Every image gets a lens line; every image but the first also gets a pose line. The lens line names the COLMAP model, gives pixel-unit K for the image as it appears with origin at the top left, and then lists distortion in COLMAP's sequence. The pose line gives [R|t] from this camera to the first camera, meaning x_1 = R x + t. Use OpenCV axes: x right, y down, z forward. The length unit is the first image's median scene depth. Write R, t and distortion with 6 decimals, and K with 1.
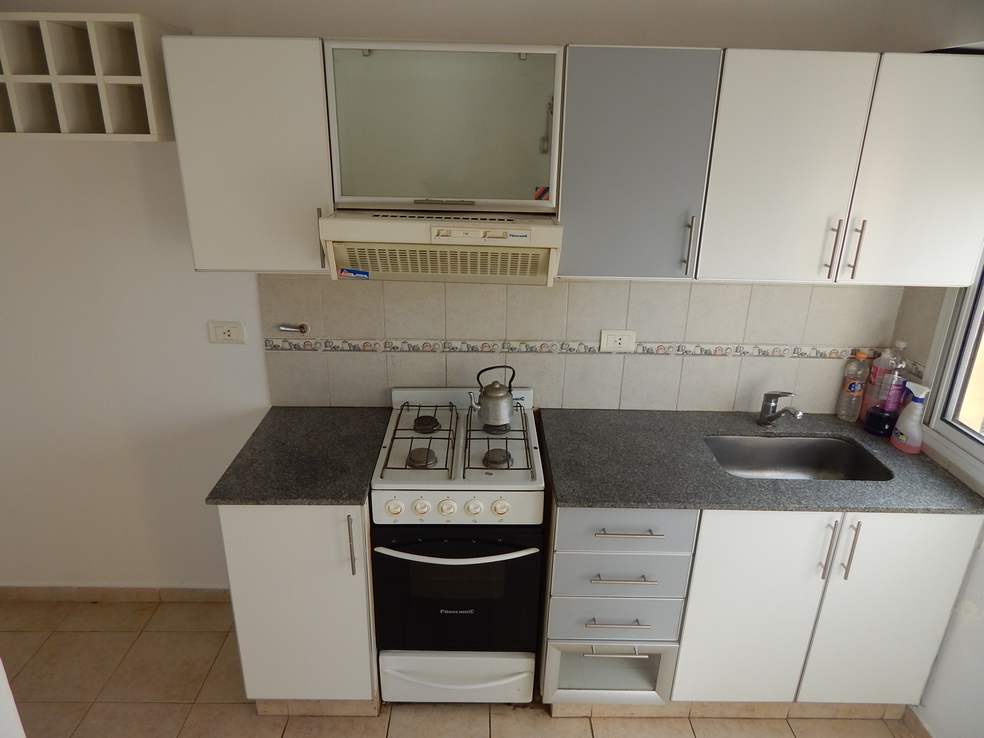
lens RADIAL K [[641.3, 0, 492.7], [0, 641.3, 366.5], [0, 0, 1]] dist [-0.013045, 0.003146]
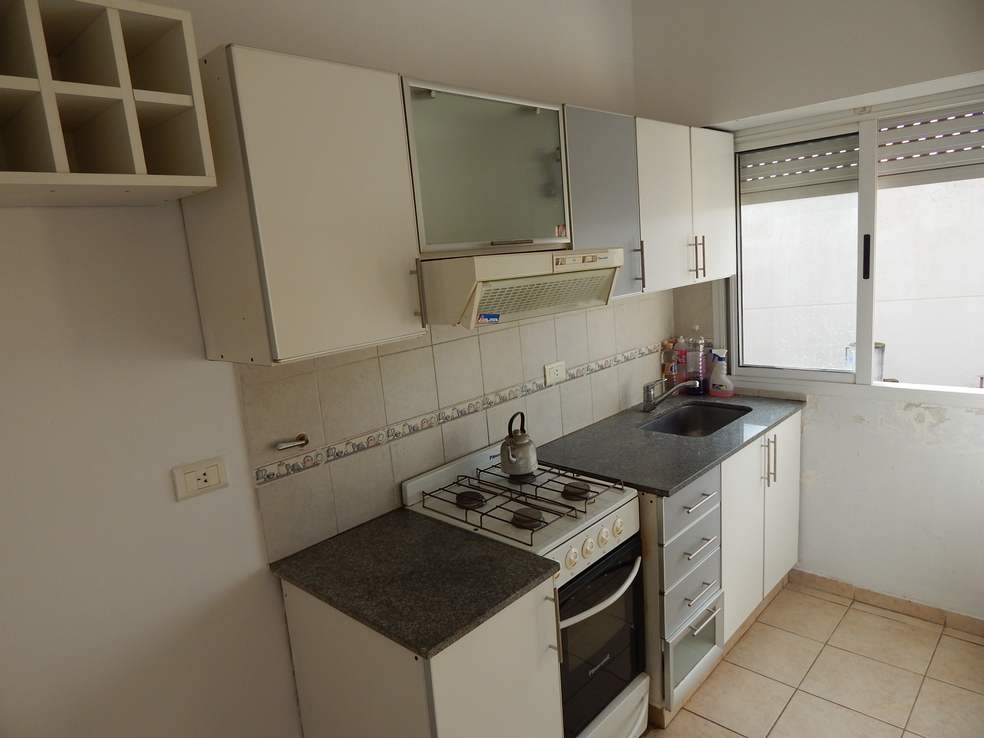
lens RADIAL K [[641.3, 0, 486.6], [0, 641.3, 365.9], [0, 0, 1]] dist [-0.013045, 0.003146]
pose [[0.689906, -0.199161, 0.695963, -0.683949], [0.338119, 0.938748, -0.066538, -0.018065], [-0.640082, 0.281223, 0.714989, 0.297383]]
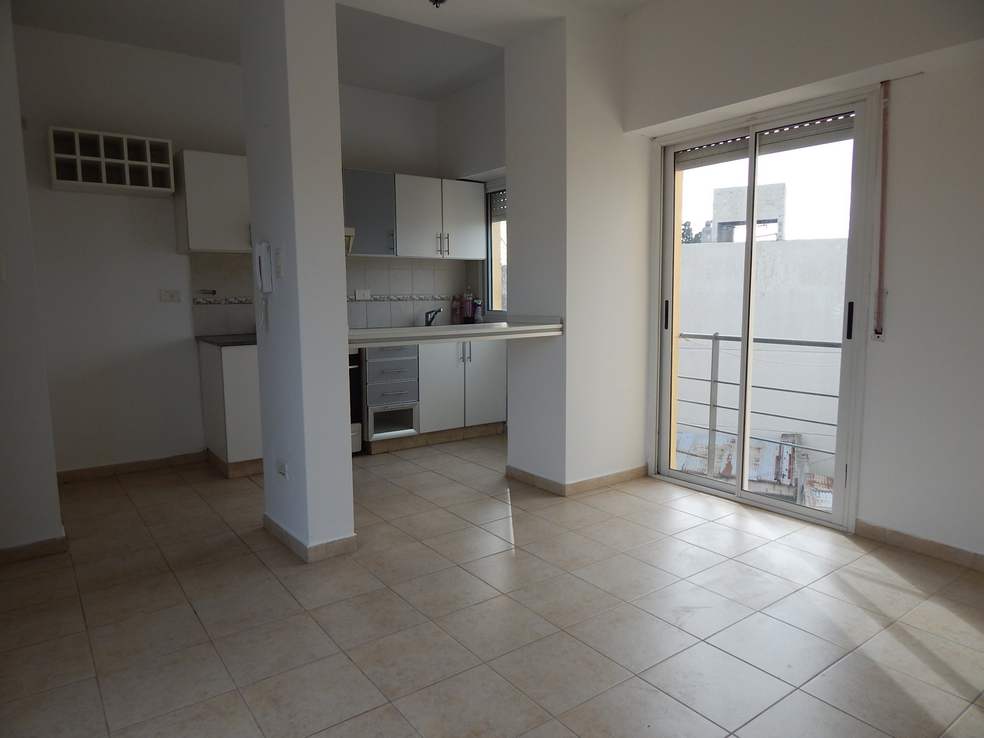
lens RADIAL K [[641.3, 0, 494.2], [0, 641.3, 361.9], [0, 0, 1]] dist [-0.013045, 0.003146]
pose [[0.811396, -0.088229, 0.577799, -0.781763], [0.224532, 0.959743, -0.168756, 0.697979], [-0.539650, 0.266662, 0.798542, -1.017952]]
